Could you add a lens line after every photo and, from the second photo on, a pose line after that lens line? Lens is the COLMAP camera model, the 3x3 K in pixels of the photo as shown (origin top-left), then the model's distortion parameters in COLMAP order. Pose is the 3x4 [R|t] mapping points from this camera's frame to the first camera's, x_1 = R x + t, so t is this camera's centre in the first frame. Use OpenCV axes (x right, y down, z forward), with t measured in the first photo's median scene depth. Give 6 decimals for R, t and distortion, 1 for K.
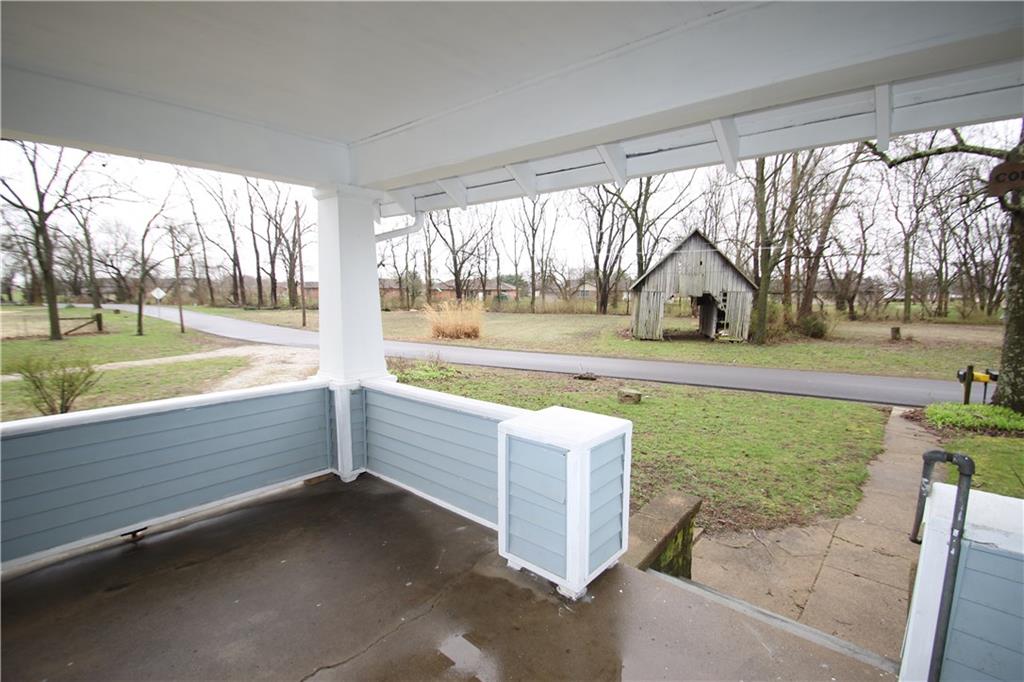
lens RADIAL K [[471.4, 0, 512.9], [0, 471.4, 344.4], [0, 0, 1]] dist [0.006892, -0.013339]
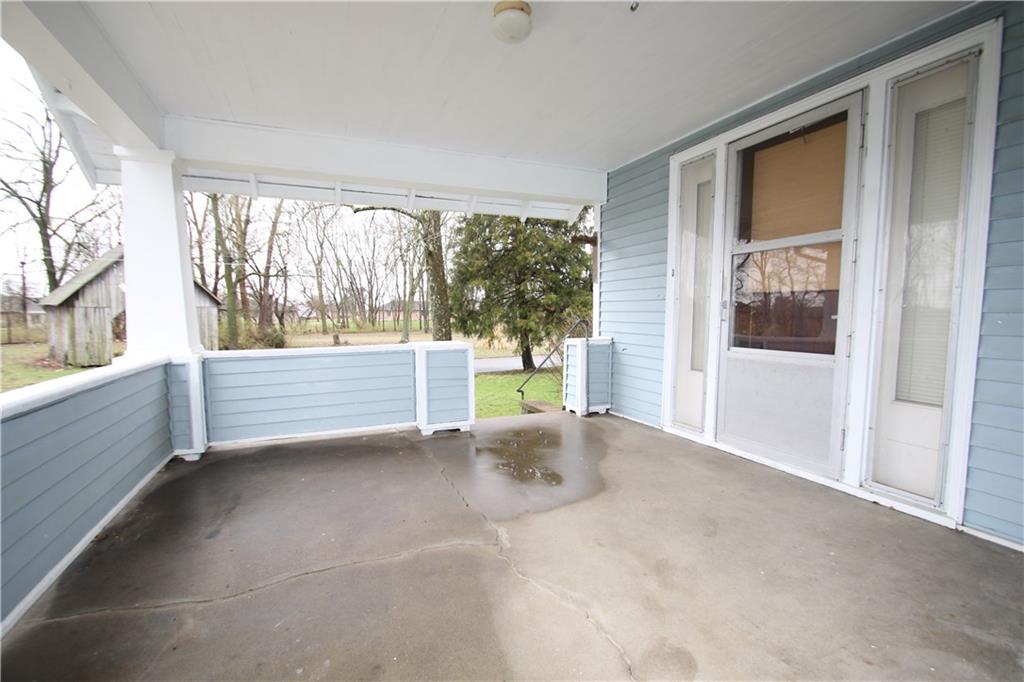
lens RADIAL K [[471.4, 0, 514.5], [0, 471.4, 344.4], [0, 0, 1]] dist [0.006892, -0.013339]
pose [[0.446235, -0.070310, 0.892150, -0.104692], [0.109734, 0.993685, 0.023425, 0.012458], [-0.888163, 0.087446, 0.451132, -0.002988]]
